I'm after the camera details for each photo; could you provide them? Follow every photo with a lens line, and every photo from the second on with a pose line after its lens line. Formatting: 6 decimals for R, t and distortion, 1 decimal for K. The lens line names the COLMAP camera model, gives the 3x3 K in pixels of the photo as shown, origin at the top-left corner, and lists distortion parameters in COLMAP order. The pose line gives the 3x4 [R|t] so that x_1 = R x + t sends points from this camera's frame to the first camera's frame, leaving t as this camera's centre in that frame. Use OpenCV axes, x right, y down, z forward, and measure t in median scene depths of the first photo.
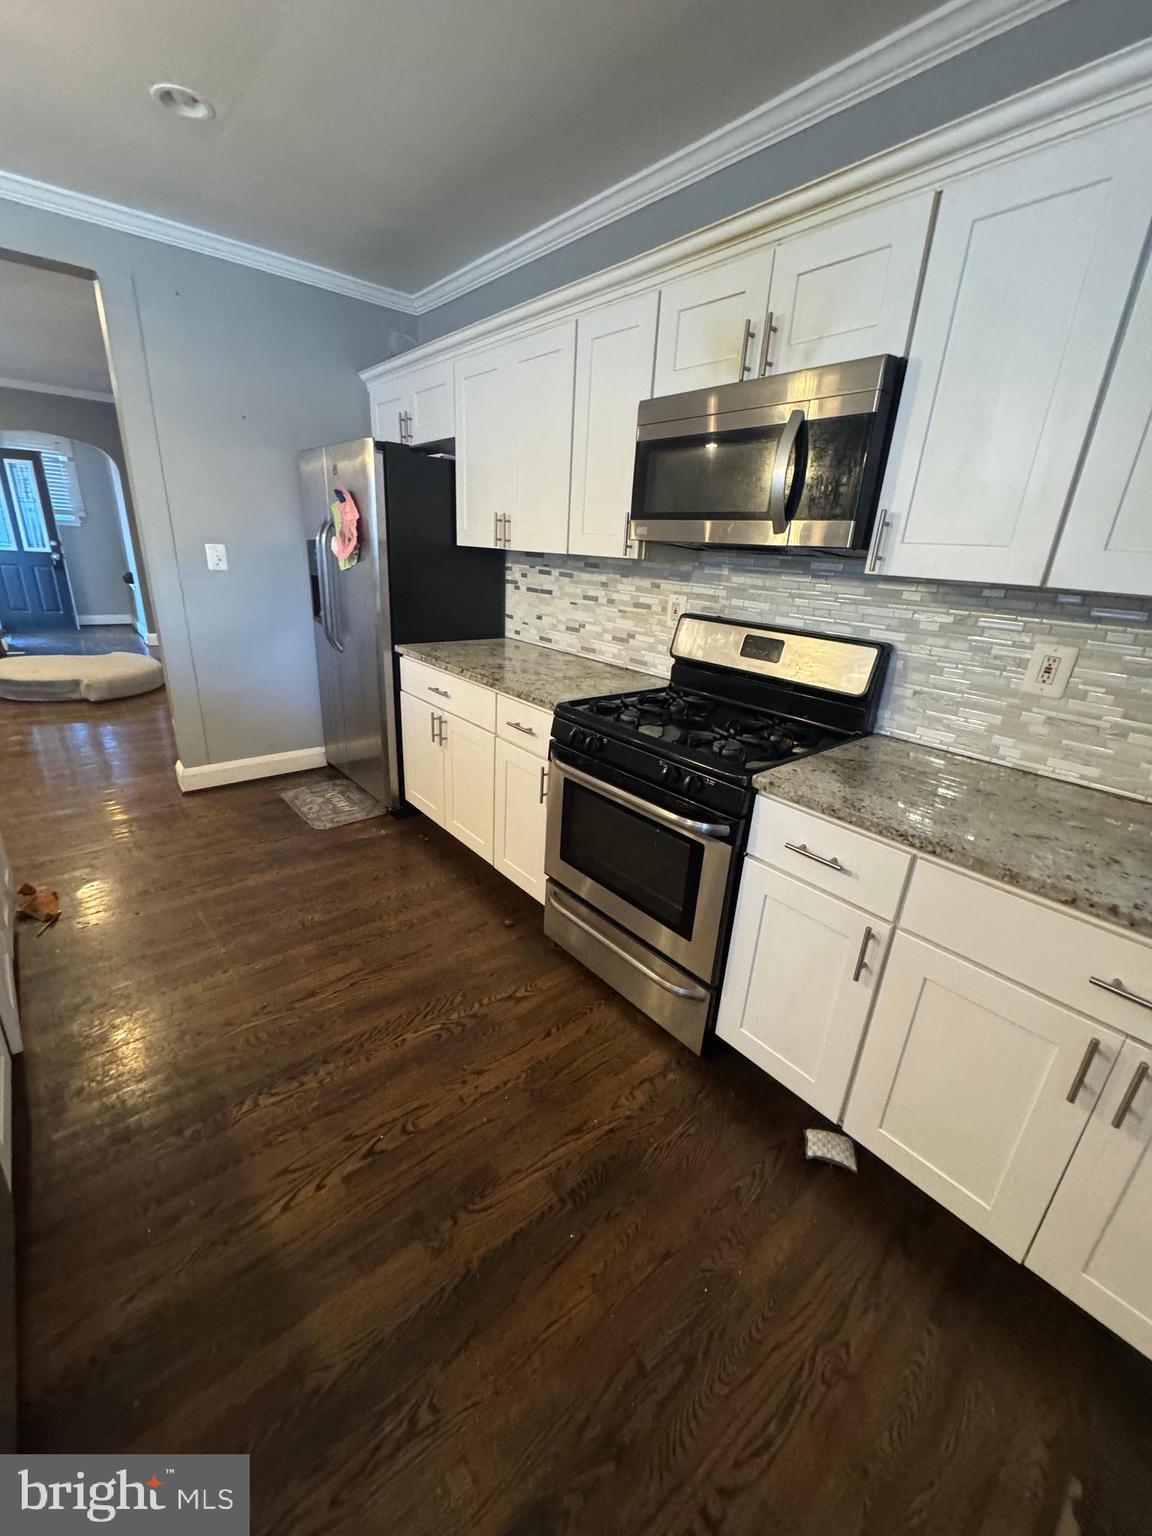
lens RADIAL K [[610.1, 0, 576.6], [0, 610.1, 765.5], [0, 0, 1]] dist [-0.001161, 0.000188]
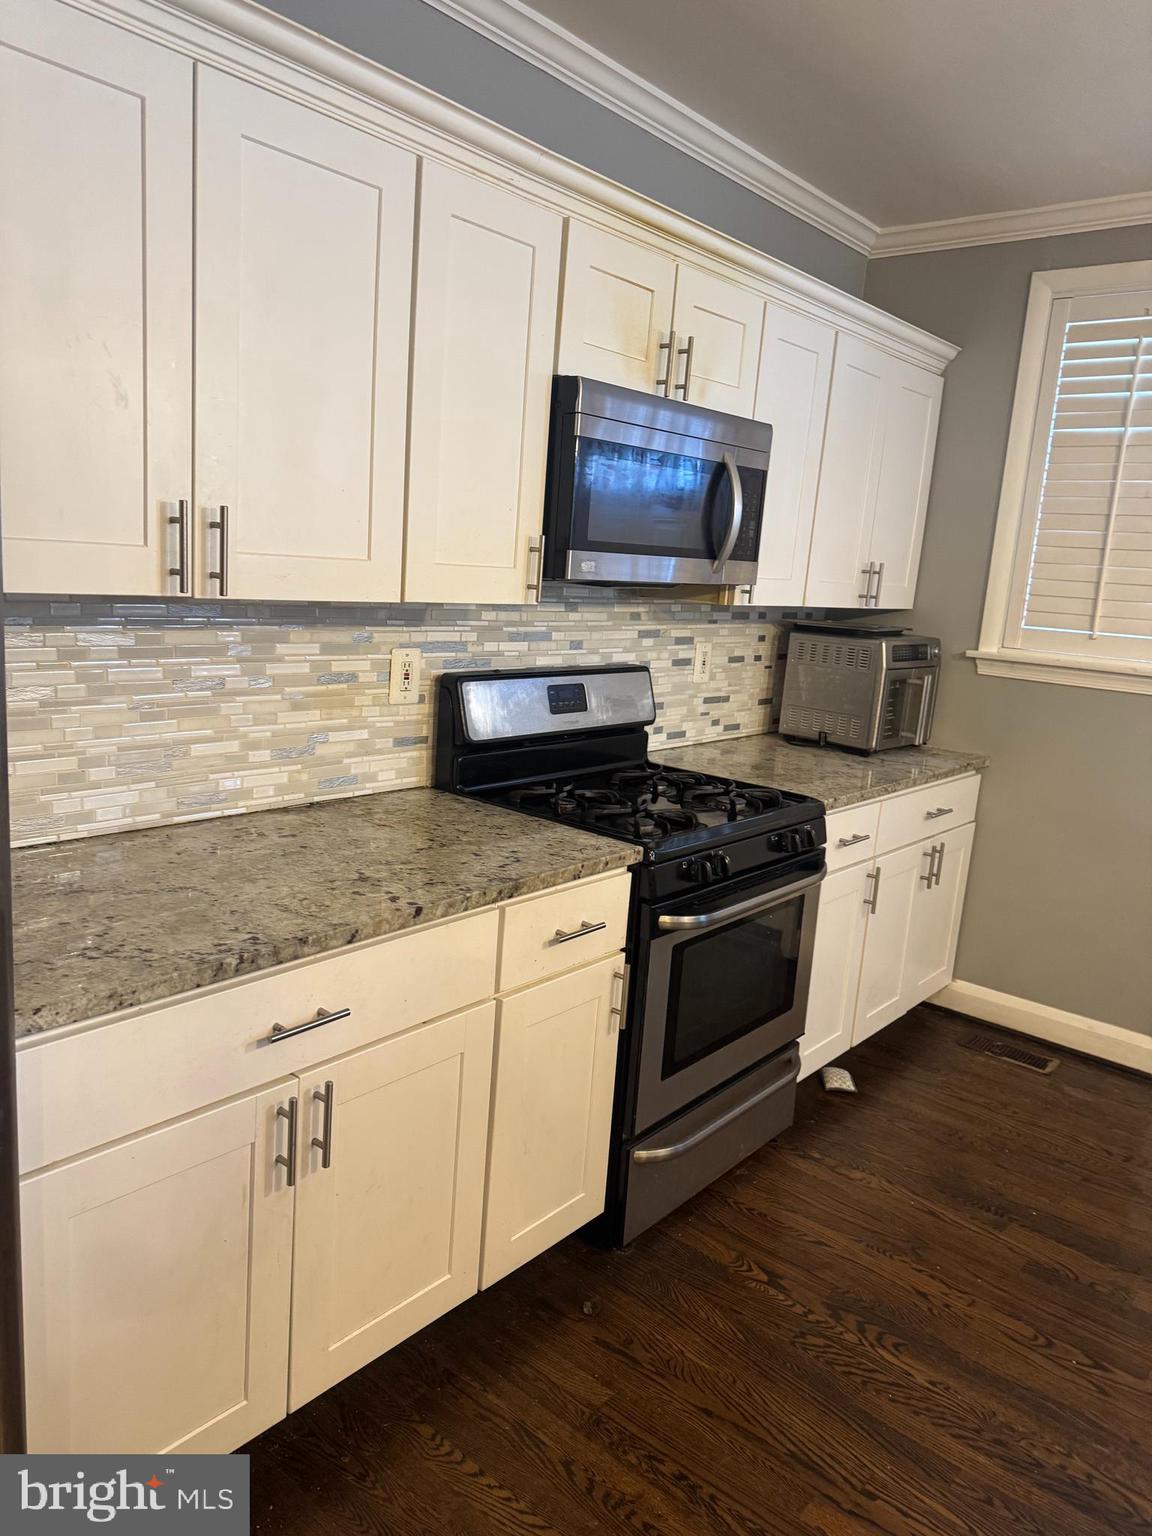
lens RADIAL K [[1067.2, 0, 564.7], [0, 1067.2, 762.9], [0, 0, 1]] dist [0.100061, -0.119250]
pose [[-0.155222, -0.250912, 0.955484, -0.764799], [0.261440, 0.922288, 0.284667, -0.377764], [-0.952657, 0.293988, -0.077561, 0.844787]]
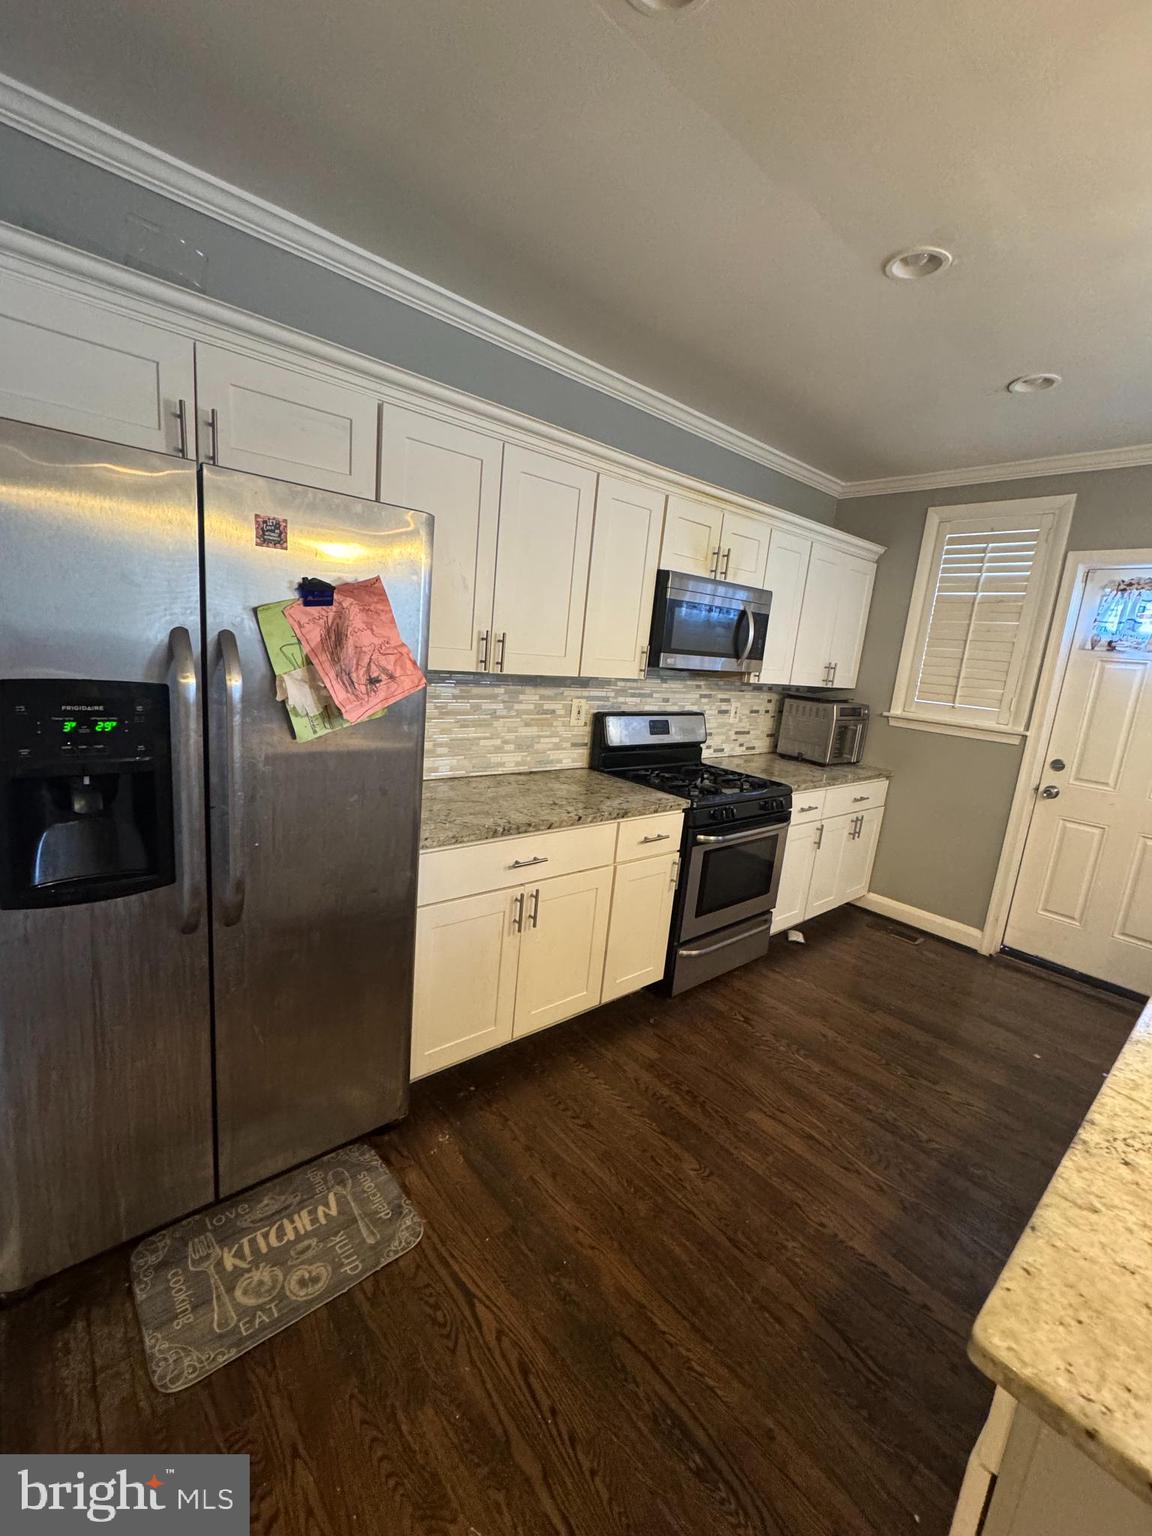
lens RADIAL K [[636.6, 0, 576.0], [0, 636.6, 766.5], [0, 0, 1]] dist [0.000556, -0.000008]
pose [[-0.004395, -0.247070, 0.968988, -0.946538], [0.253390, 0.937097, 0.240088, -0.400197], [-0.967354, 0.246587, 0.058486, 0.844210]]
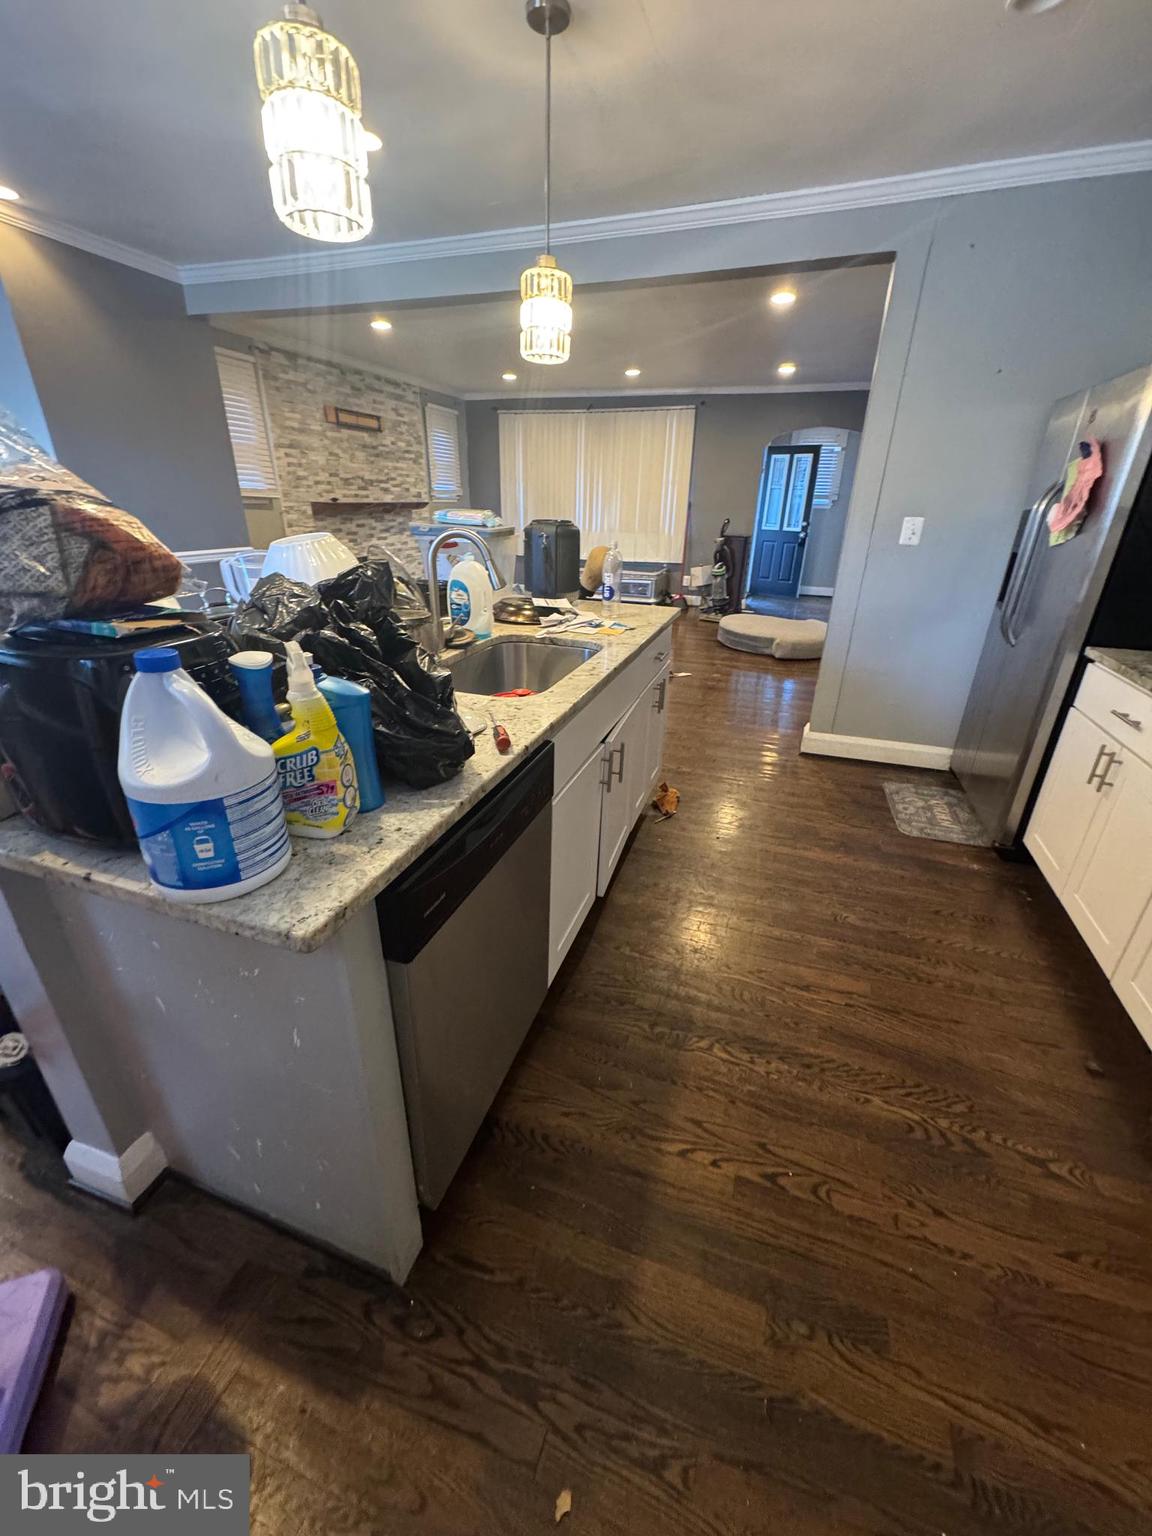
lens RADIAL K [[610.1, 0, 576.6], [0, 610.1, 765.5], [0, 0, 1]] dist [-0.001161, 0.000188]
pose [[0.511160, 0.303125, -0.804258, 0.032631], [-0.281832, 0.943120, 0.176339, -0.015061], [0.811964, 0.136528, 0.567516, 0.086330]]
